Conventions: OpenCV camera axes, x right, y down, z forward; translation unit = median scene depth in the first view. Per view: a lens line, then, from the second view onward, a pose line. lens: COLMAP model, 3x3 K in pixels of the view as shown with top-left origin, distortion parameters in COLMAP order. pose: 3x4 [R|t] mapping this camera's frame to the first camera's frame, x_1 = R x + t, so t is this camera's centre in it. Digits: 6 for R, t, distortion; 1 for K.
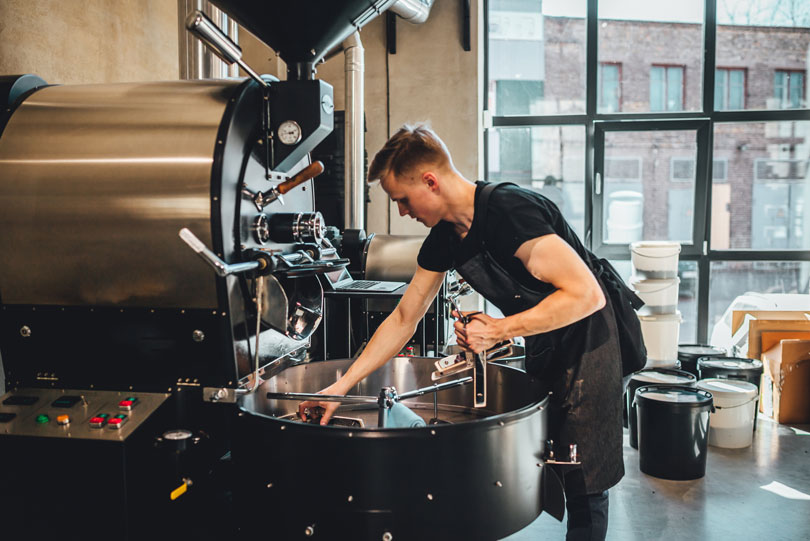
lens RADIAL K [[779.1, 0, 405.0], [0, 779.1, 270.5], [0, 0, 1]] dist [0.008578, 0.014151]
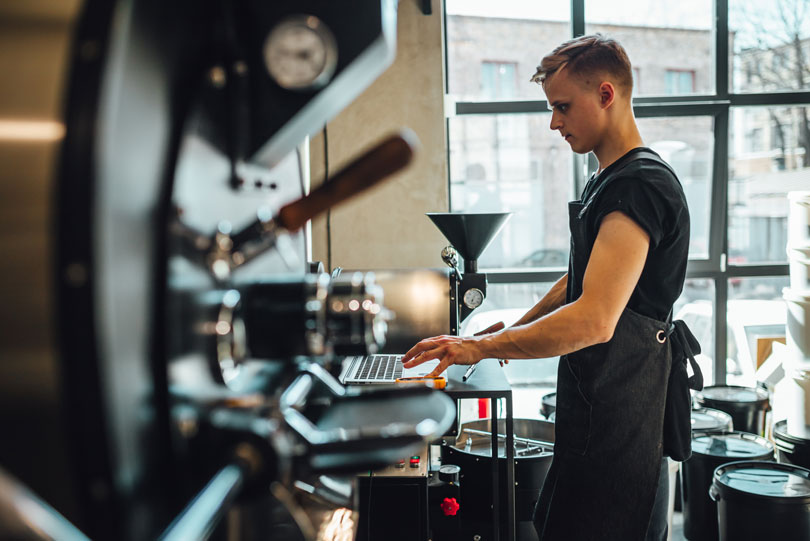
lens RADIAL K [[779.1, 0, 405.0], [0, 779.1, 270.5], [0, 0, 1]] dist [0.008578, 0.014151]
pose [[0.988993, -0.034949, 0.143773, -0.059166], [0.035825, 0.999352, -0.003510, -0.030112], [-0.143557, 0.008622, 0.989604, 0.250954]]
